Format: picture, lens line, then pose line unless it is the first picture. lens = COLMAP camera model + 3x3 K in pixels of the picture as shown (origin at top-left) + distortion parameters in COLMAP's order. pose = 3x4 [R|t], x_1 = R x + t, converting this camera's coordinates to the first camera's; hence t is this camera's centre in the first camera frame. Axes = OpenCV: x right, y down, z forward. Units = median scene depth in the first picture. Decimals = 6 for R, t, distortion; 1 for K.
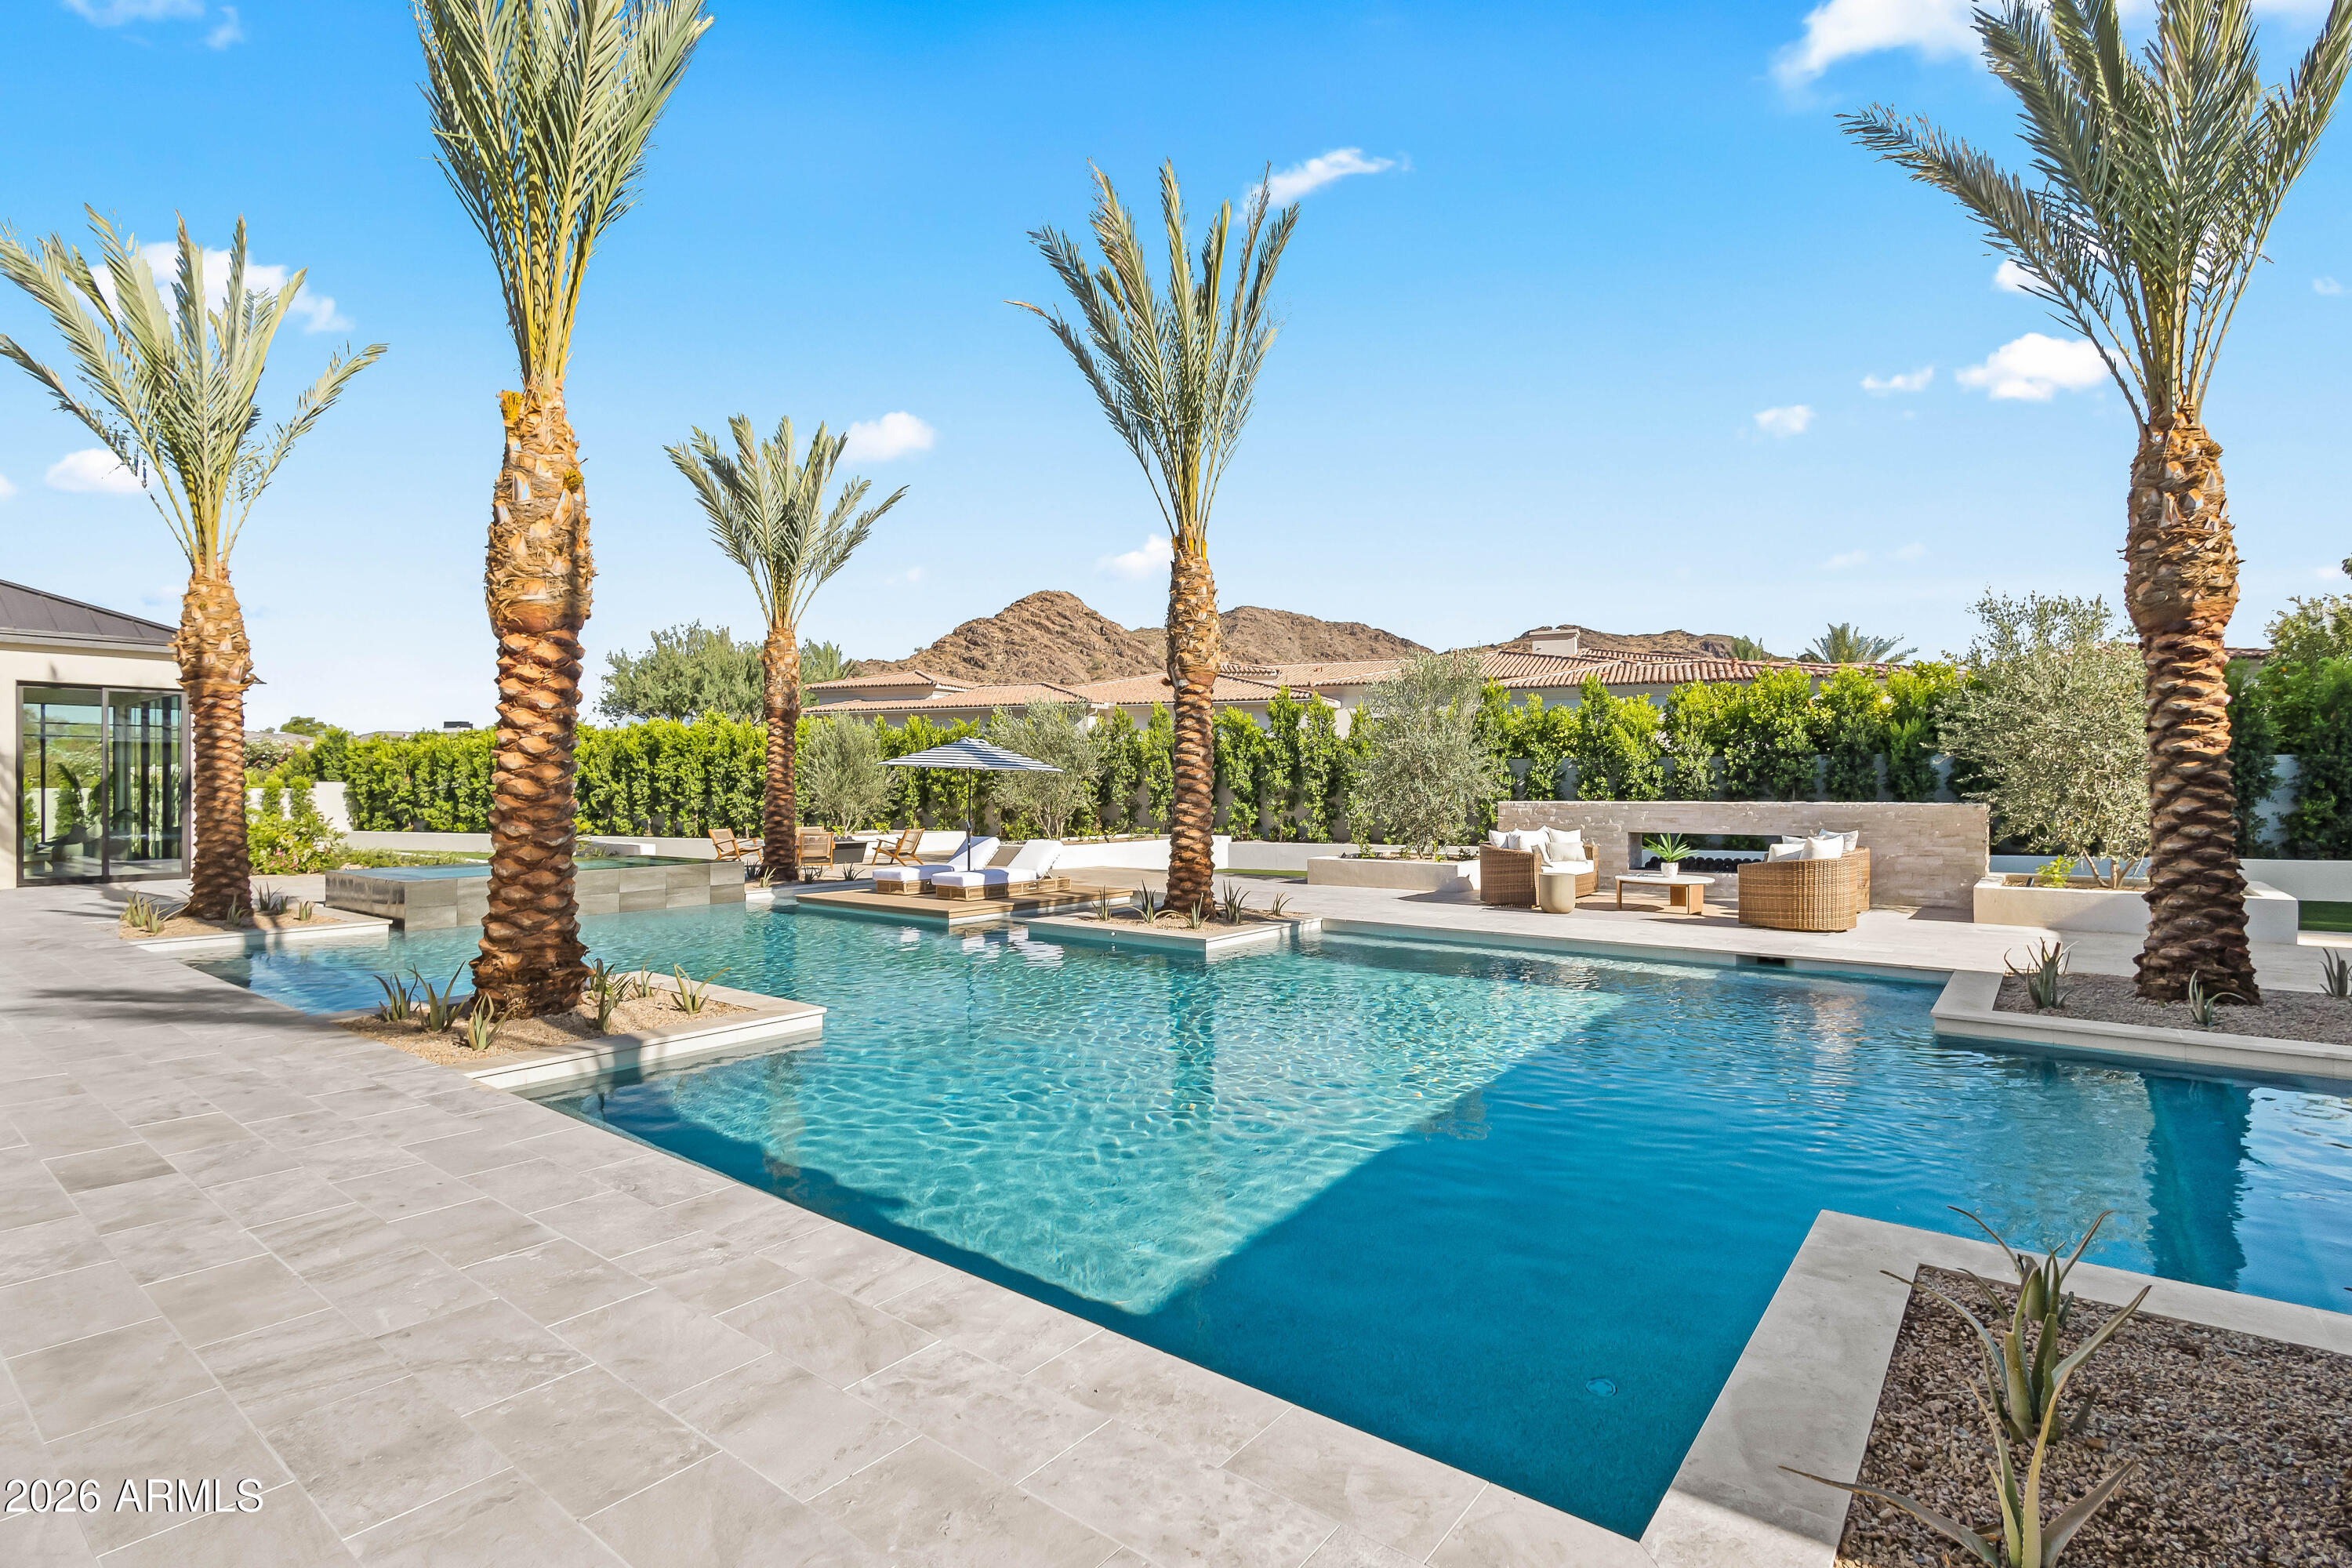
lens RADIAL K [[1111.7, 0, 1162.0], [0, 1111.7, 783.8], [0, 0, 1]] dist [0.006848, -0.000431]
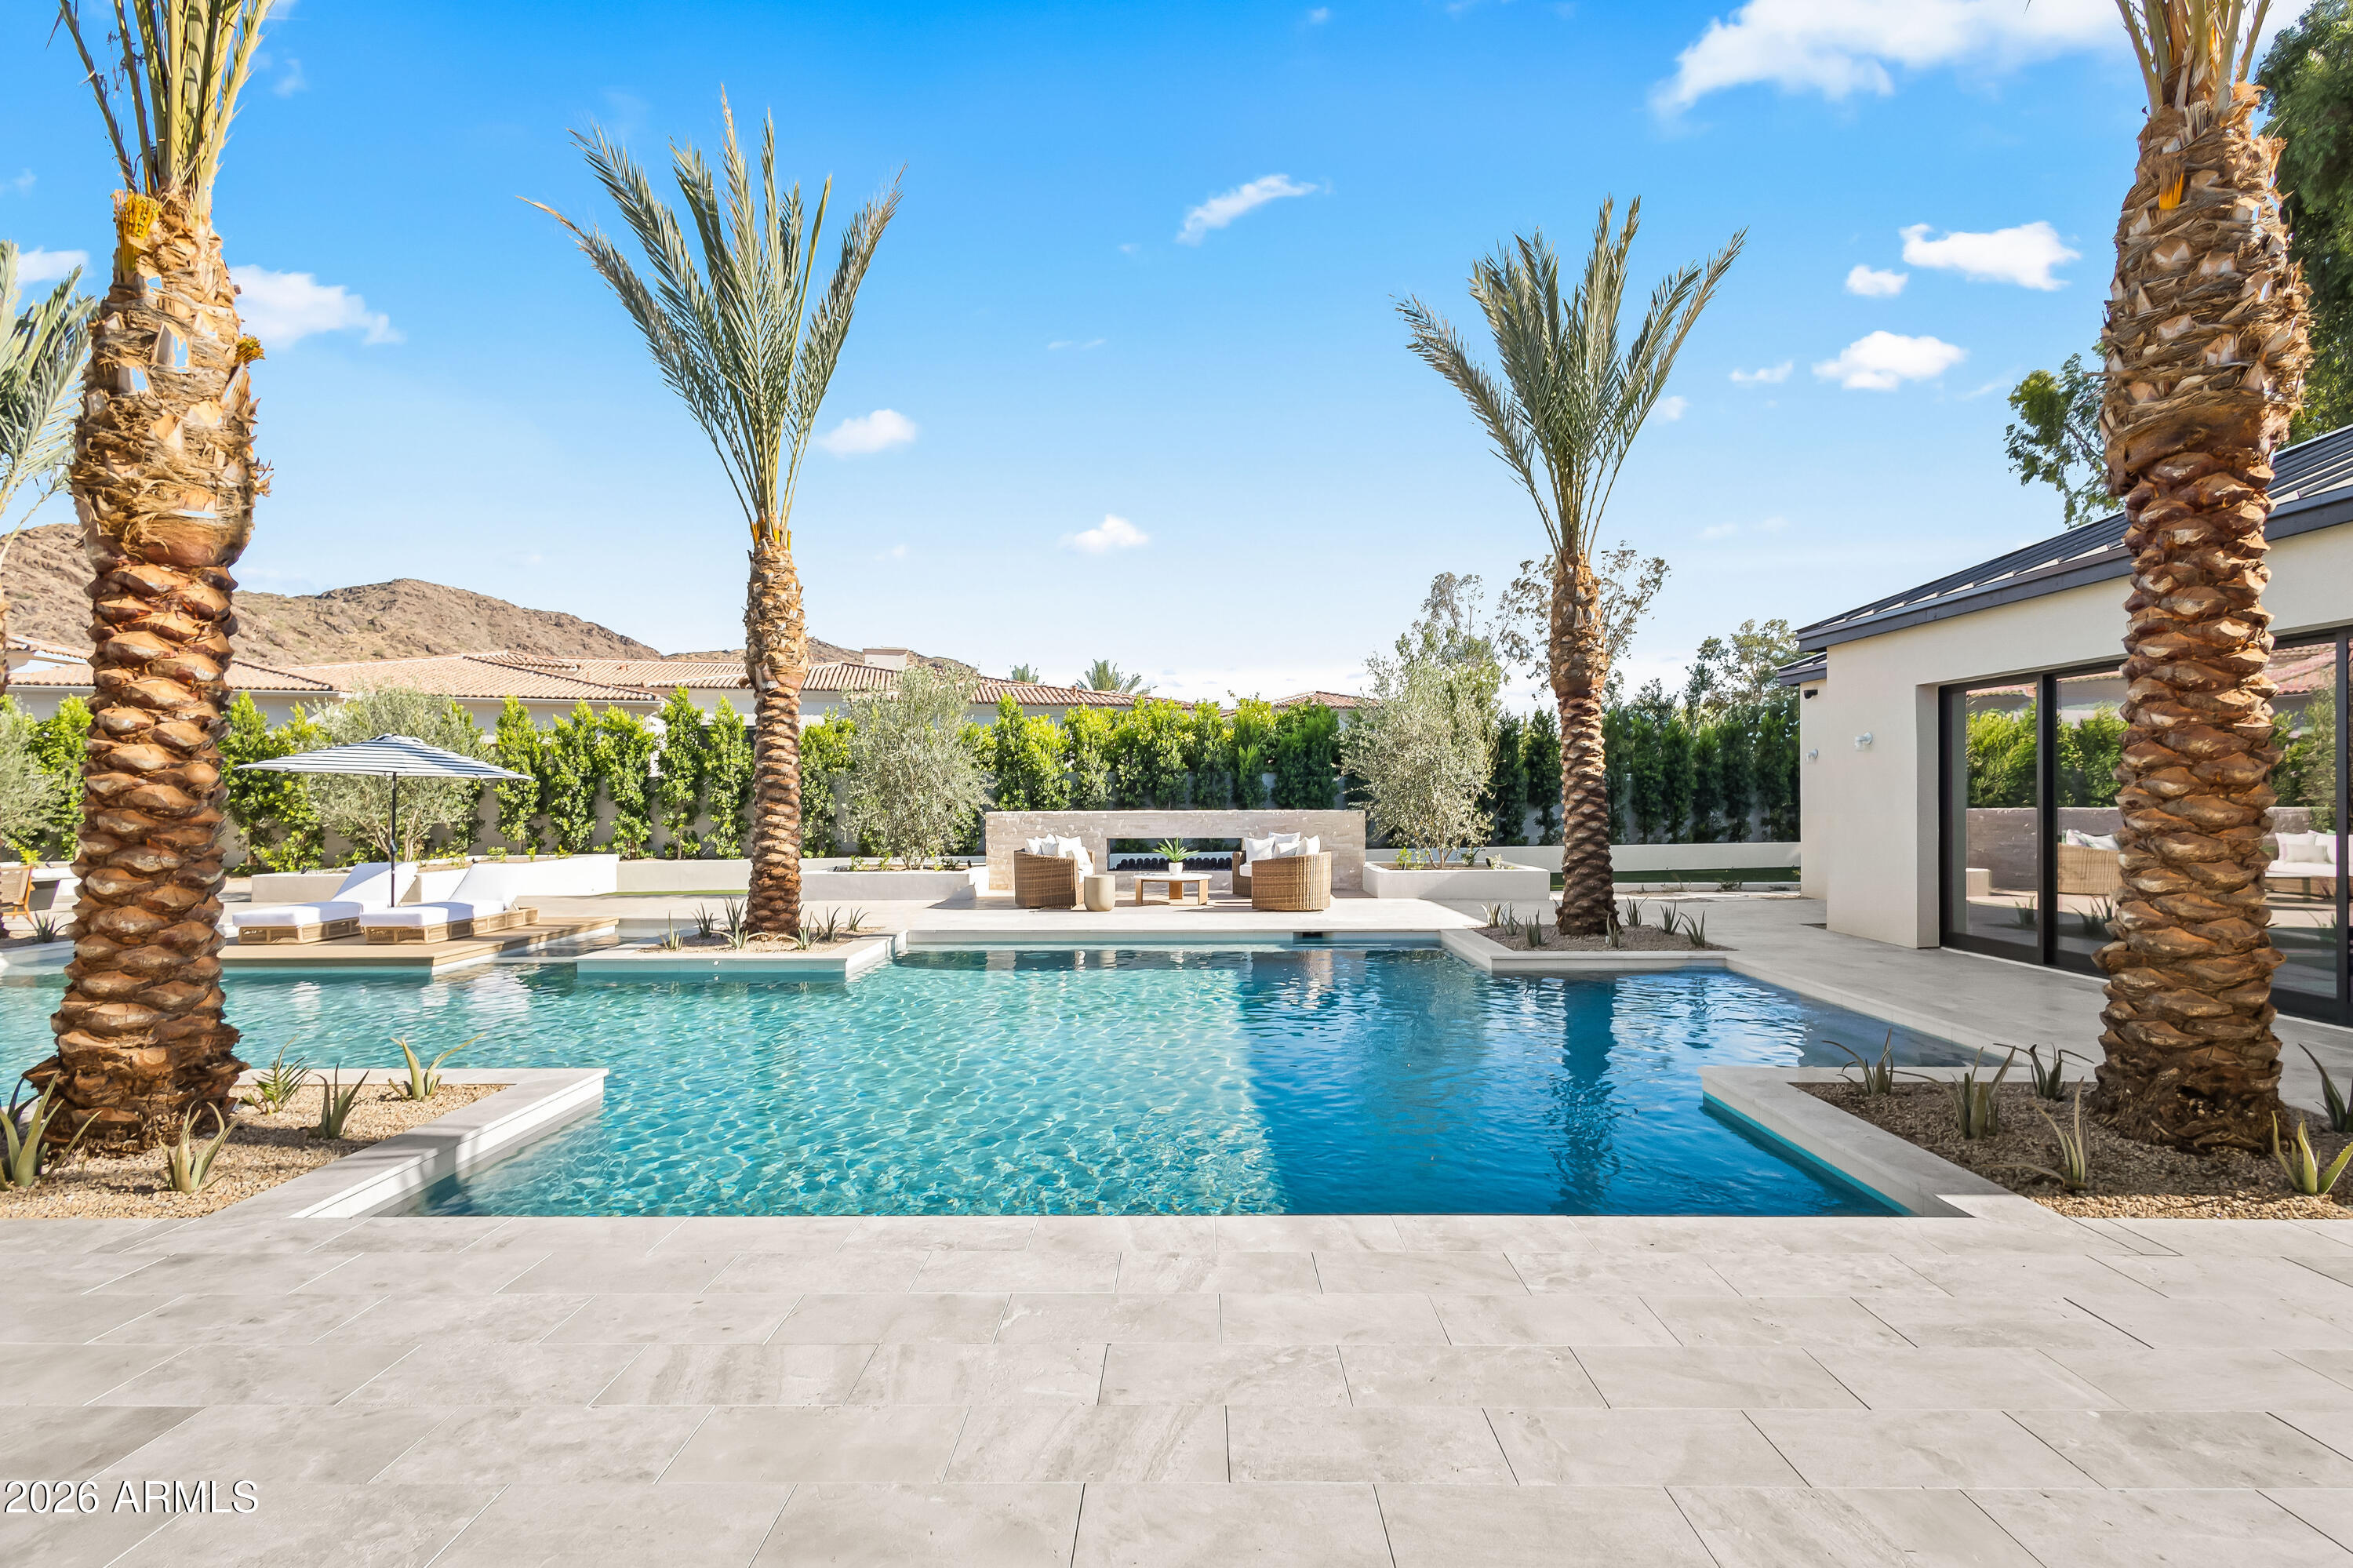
lens RADIAL K [[1130.7, 0, 1173.0], [0, 1130.7, 793.4], [0, 0, 1]] dist [0.006032, 0.000495]
pose [[0.797387, 0.002098, 0.603465, -0.281643], [-0.000652, 0.999996, -0.002615, 0.001229], [-0.603468, 0.001692, 0.797385, 0.054222]]
